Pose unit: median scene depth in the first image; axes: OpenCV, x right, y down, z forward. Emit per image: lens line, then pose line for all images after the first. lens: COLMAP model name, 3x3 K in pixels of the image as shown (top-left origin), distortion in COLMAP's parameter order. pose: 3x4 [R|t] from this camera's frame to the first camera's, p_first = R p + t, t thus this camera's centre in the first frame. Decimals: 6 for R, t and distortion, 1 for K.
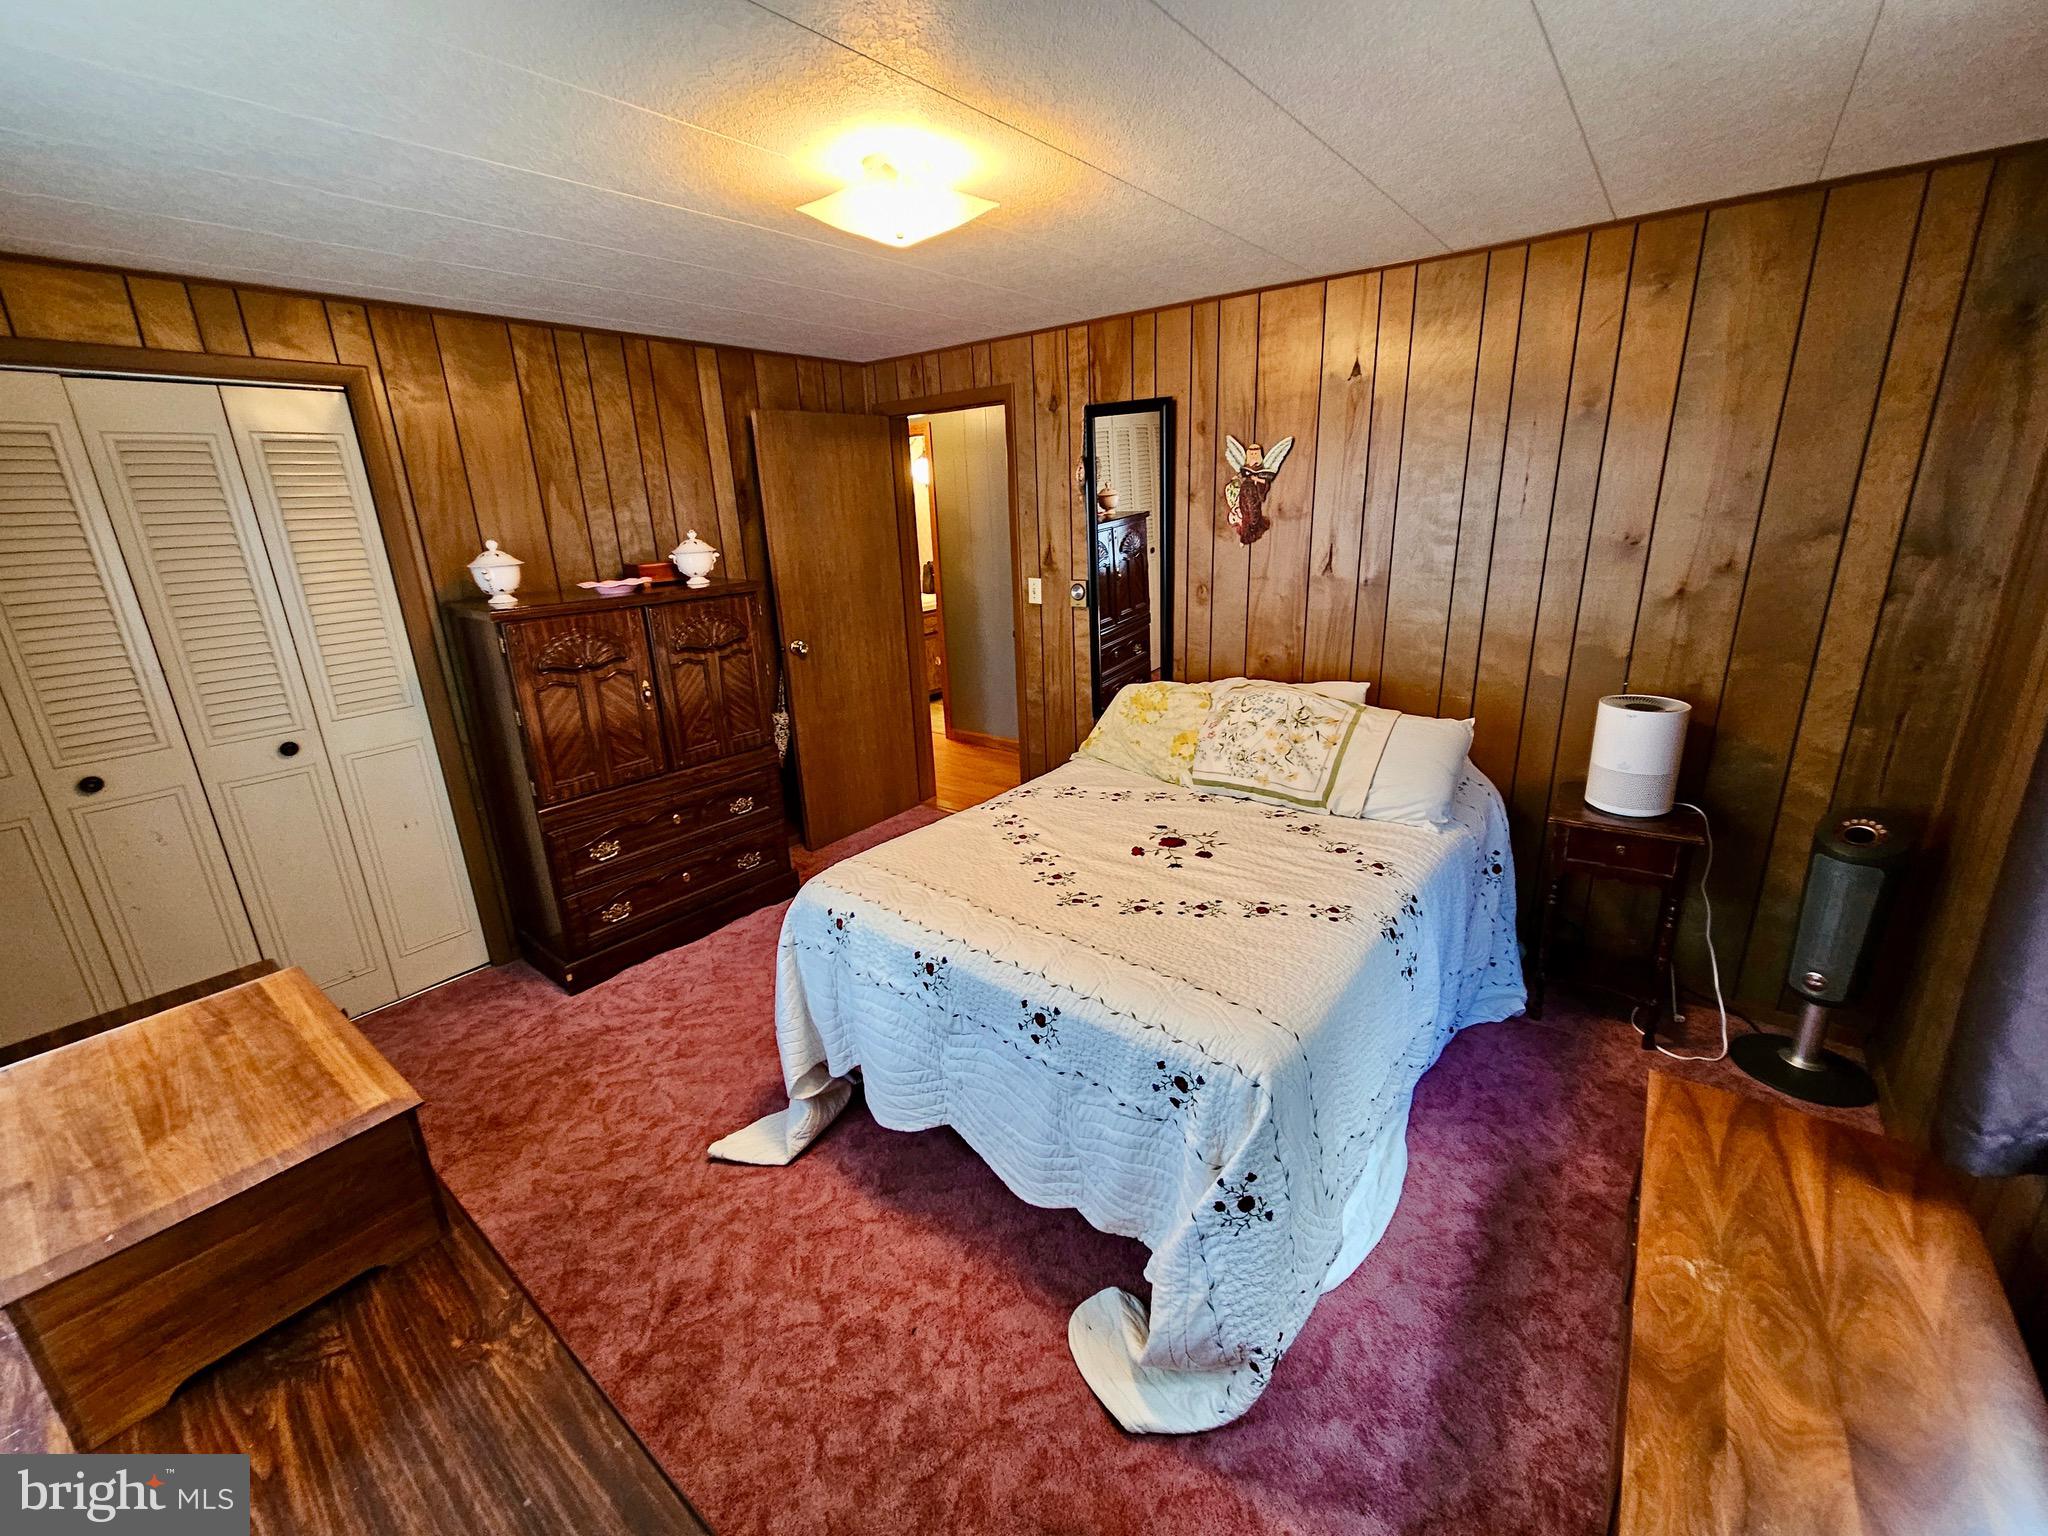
lens RADIAL K [[840.9, 0, 1028.7], [0, 840.9, 767.6], [0, 0, 1]] dist [0.000899, 0.000338]
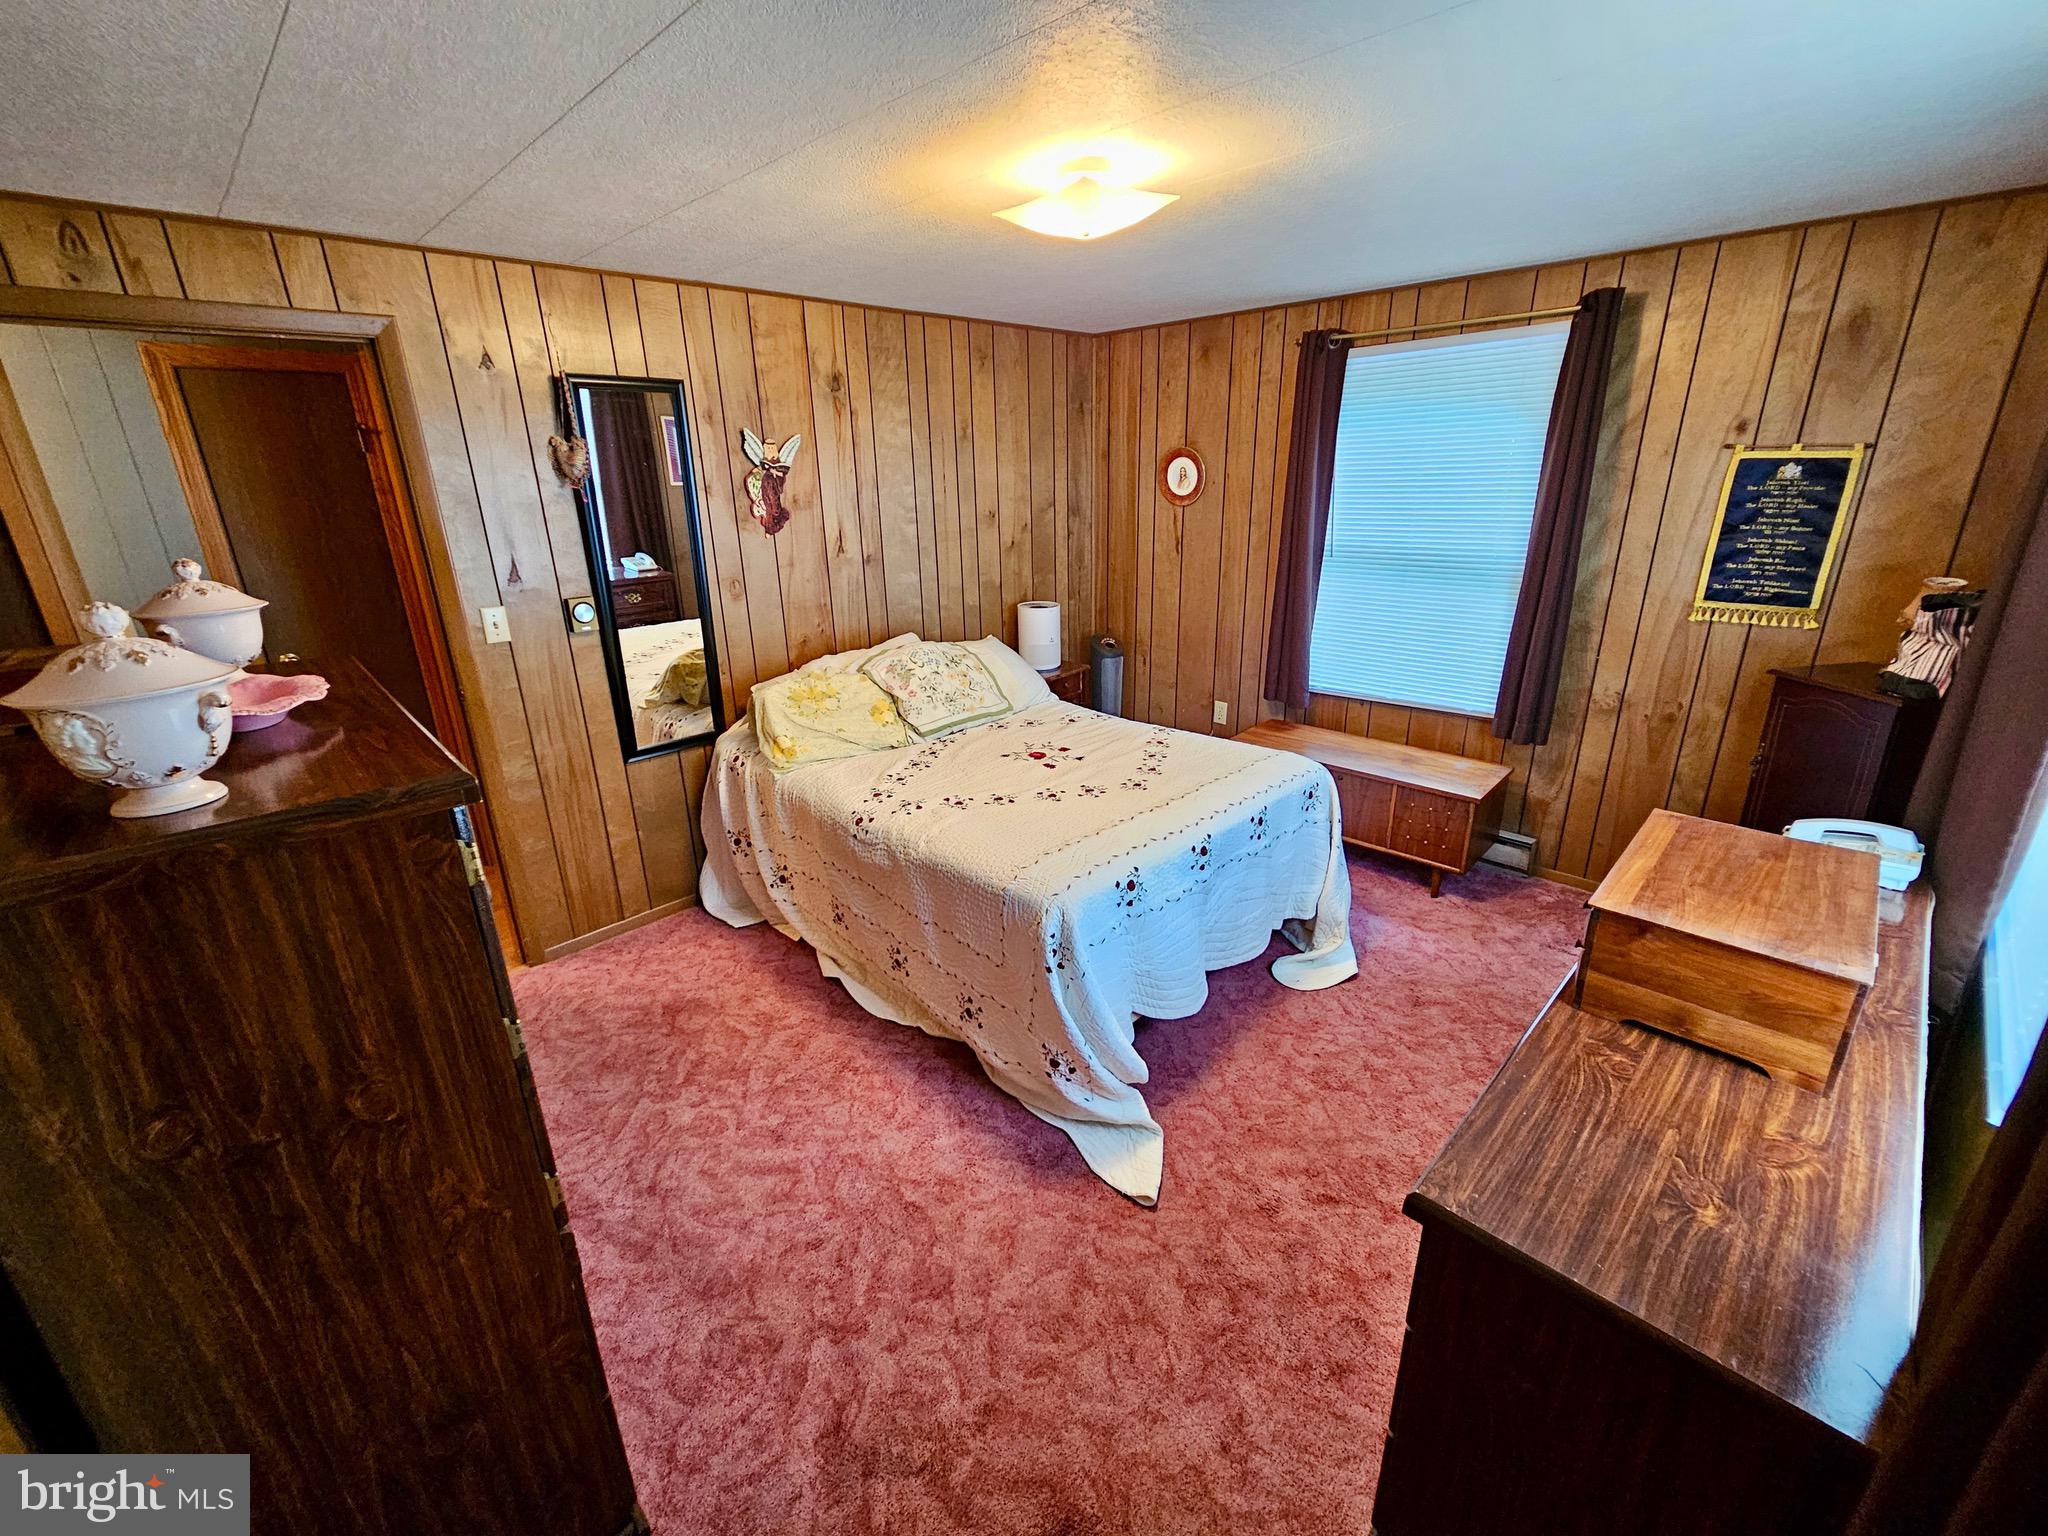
lens RADIAL K [[840.9, 0, 1022.9], [0, 840.9, 763.6], [0, 0, 1]] dist [0.000899, 0.000338]
pose [[0.119373, -0.298479, 0.946921, -0.873397], [0.320567, 0.914247, 0.247768, -0.186298], [-0.939674, 0.273975, 0.204819, 0.646280]]
